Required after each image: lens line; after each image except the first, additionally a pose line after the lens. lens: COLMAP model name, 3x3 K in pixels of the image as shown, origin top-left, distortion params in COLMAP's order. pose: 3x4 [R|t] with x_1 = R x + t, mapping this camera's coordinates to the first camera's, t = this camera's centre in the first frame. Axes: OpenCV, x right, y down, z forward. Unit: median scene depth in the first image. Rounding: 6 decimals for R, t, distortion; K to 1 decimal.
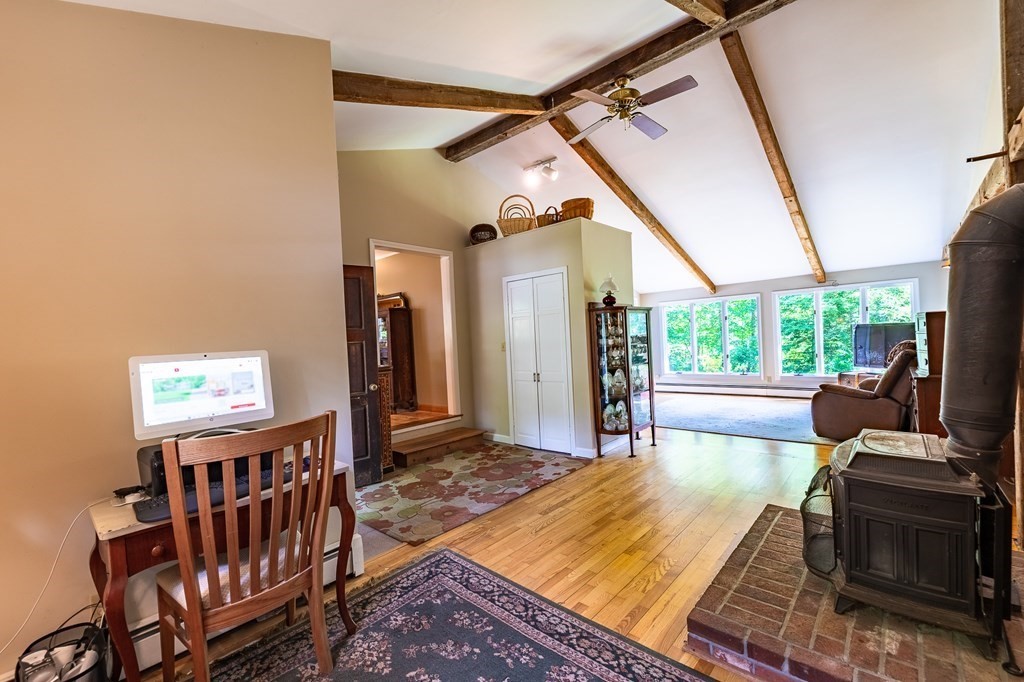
lens RADIAL K [[425.8, 0, 507.3], [0, 425.8, 344.6], [0, 0, 1]] dist [-0.002820, -0.000951]
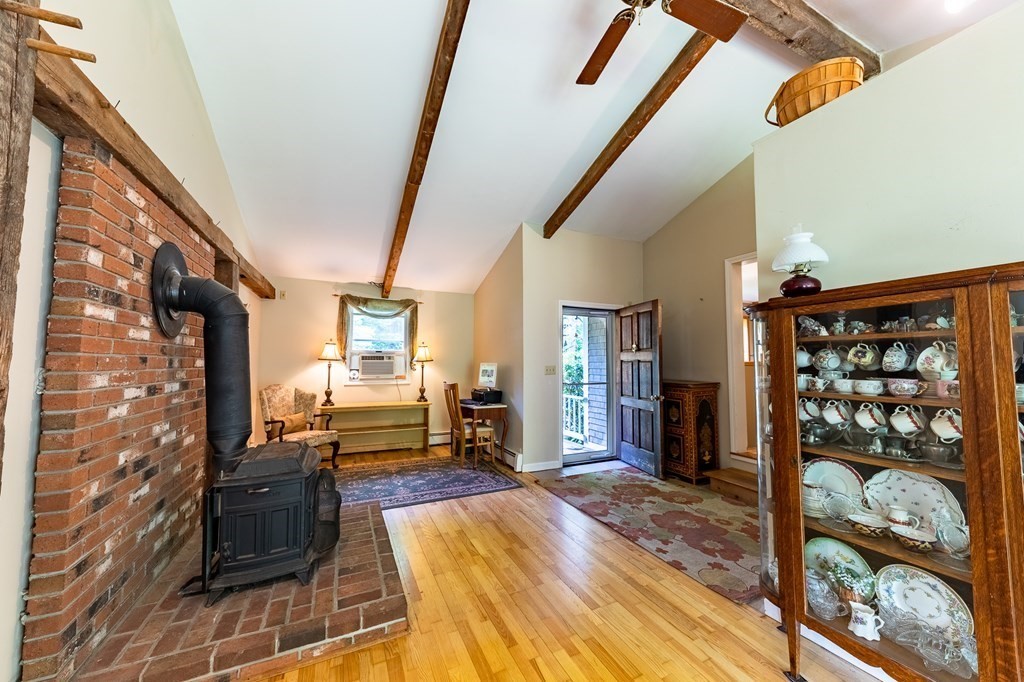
lens RADIAL K [[363.8, 0, 507.5], [0, 363.8, 342.9], [0, 0, 1]] dist [0.001141, -0.000925]
pose [[-0.389950, -0.003581, -0.920829, 0.717510], [0.002359, 0.999985, -0.004887, -0.047708], [0.920833, -0.004078, -0.389935, 0.897530]]
